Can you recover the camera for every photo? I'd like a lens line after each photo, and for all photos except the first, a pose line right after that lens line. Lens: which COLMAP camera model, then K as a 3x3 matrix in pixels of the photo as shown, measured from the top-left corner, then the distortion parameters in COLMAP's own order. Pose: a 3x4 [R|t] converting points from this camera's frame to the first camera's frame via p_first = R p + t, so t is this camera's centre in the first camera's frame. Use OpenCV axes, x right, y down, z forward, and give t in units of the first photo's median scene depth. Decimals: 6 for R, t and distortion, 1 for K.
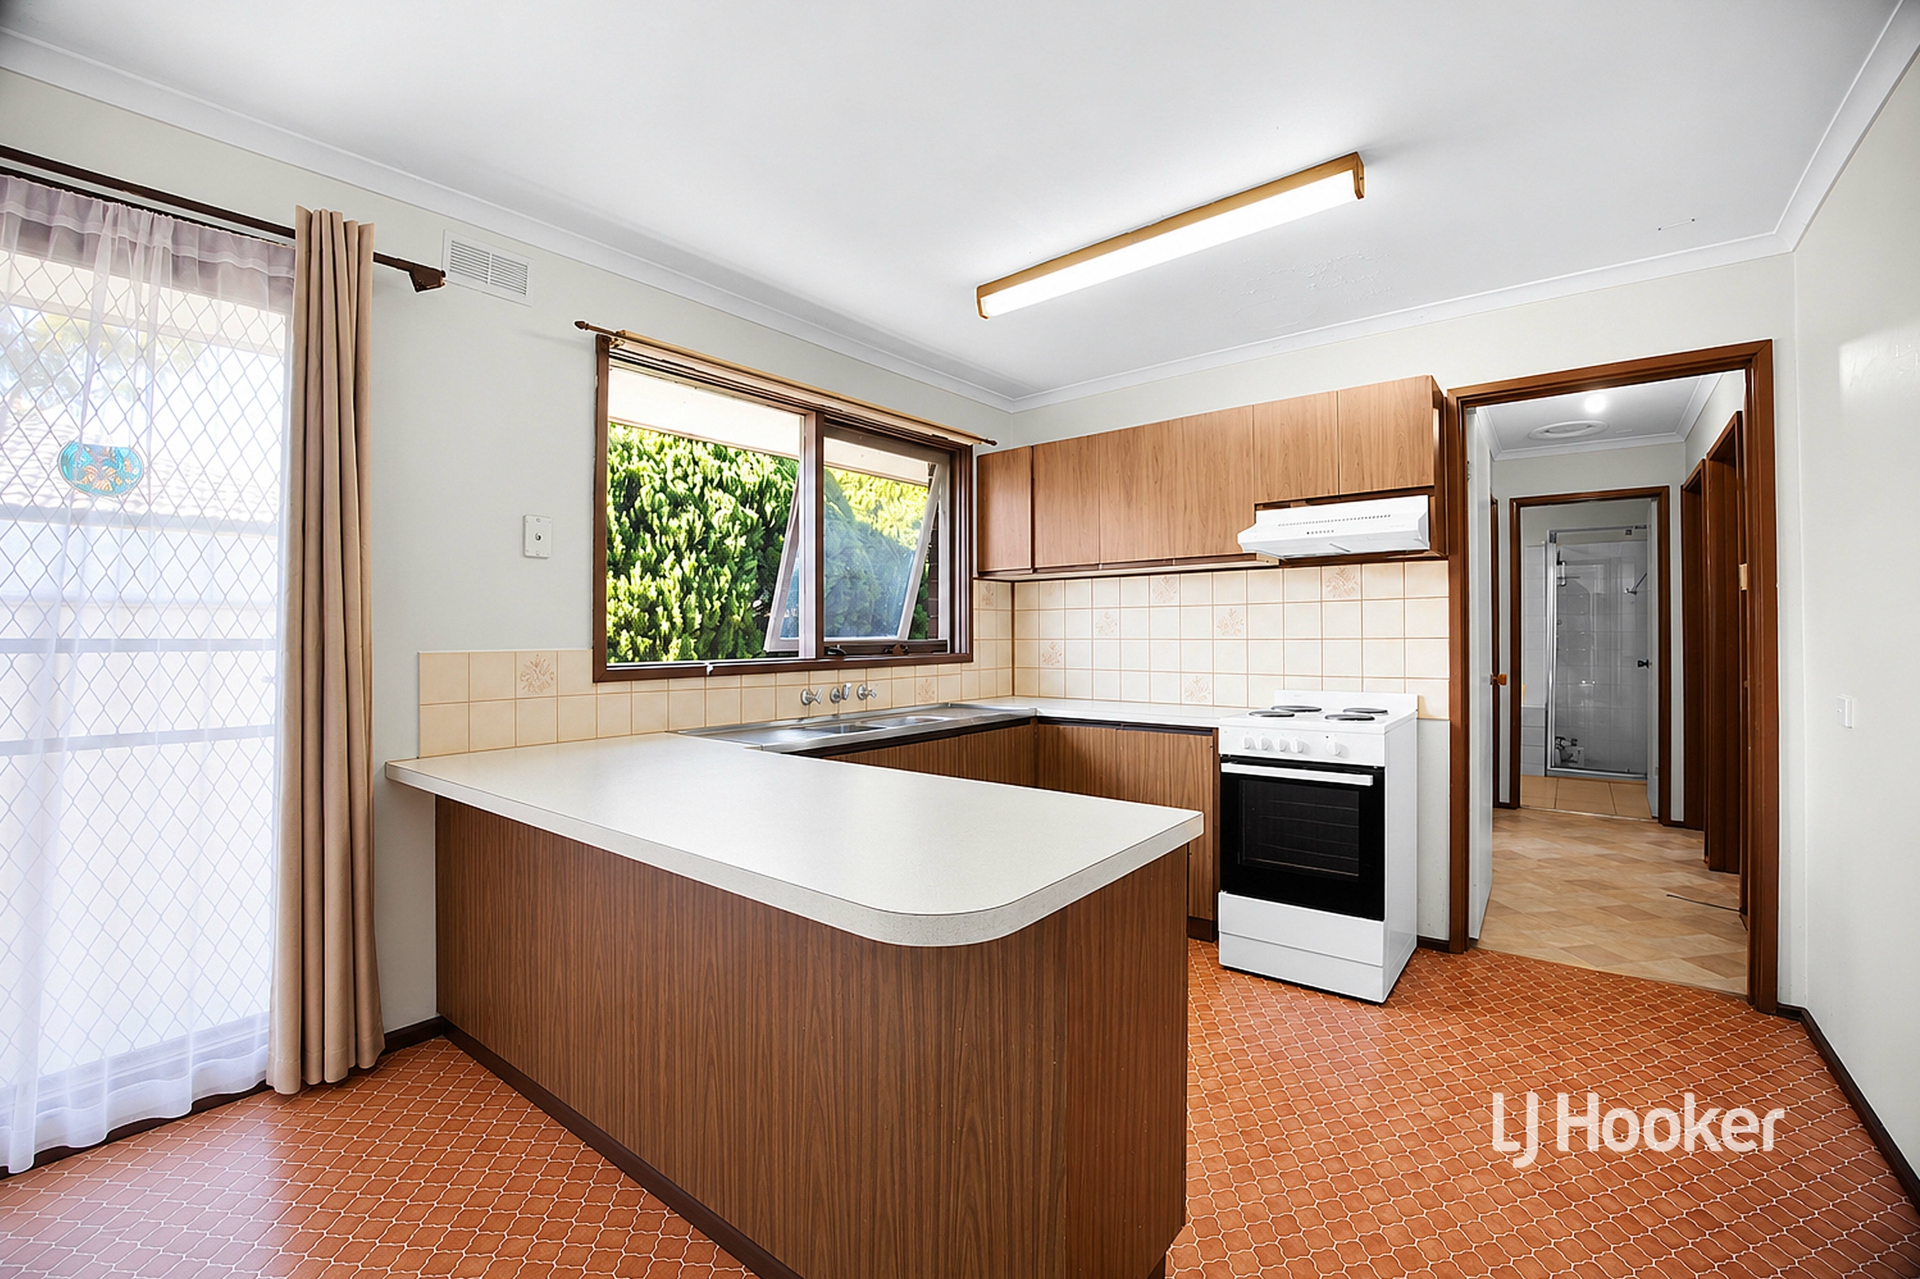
lens RADIAL K [[815.6, 0, 965.9], [0, 815.6, 613.1], [0, 0, 1]] dist [-0.000184, -0.000018]
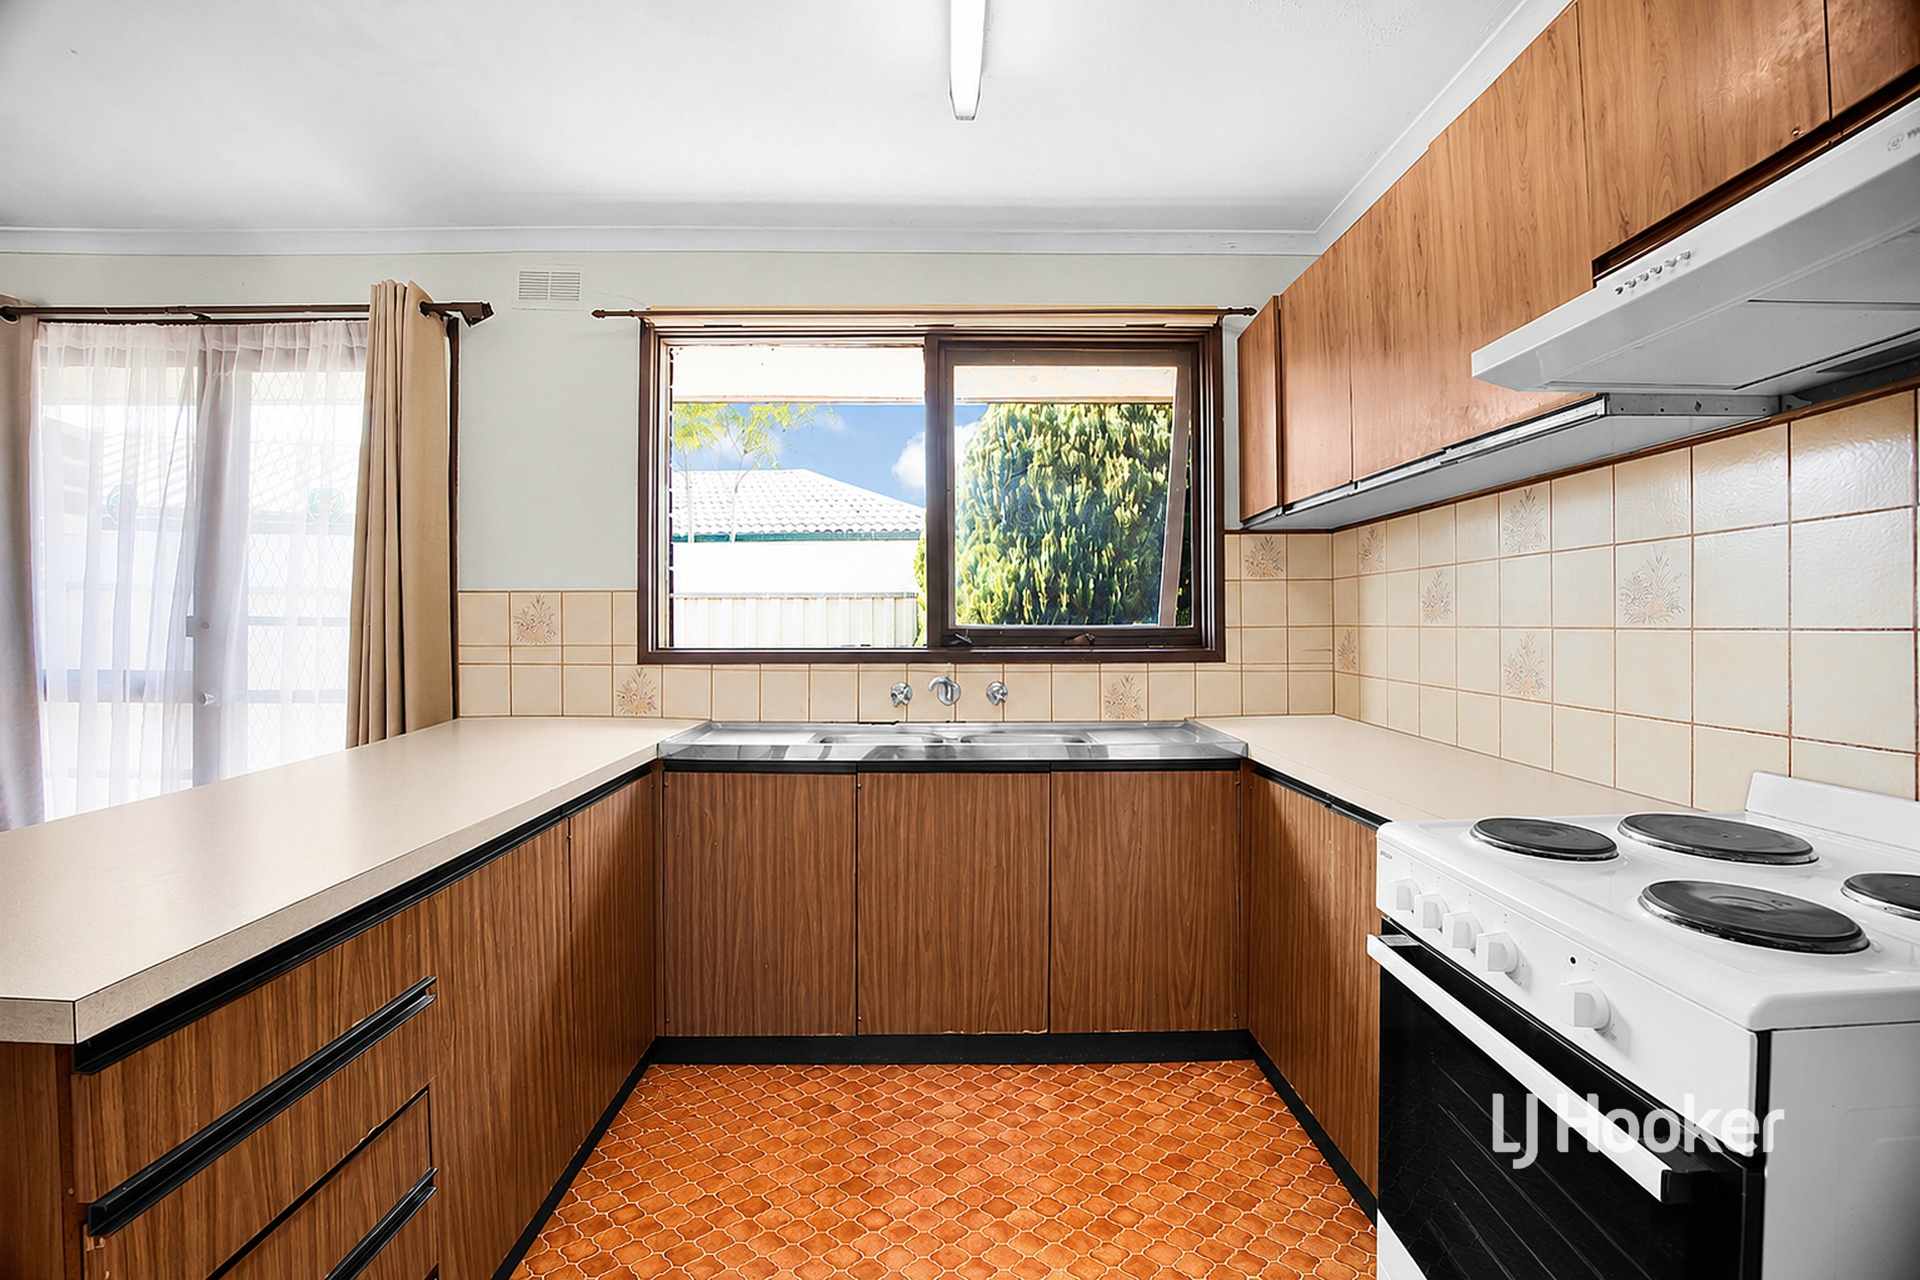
lens RADIAL K [[815.6, 0, 965.9], [0, 815.6, 613.6], [0, 0, 1]] dist [-0.000184, -0.000018]
pose [[0.621294, 0.003476, -0.783570, 0.375261], [0.010719, 0.999859, 0.012935, 0.009447], [0.783504, -0.016435, 0.621169, 0.433836]]
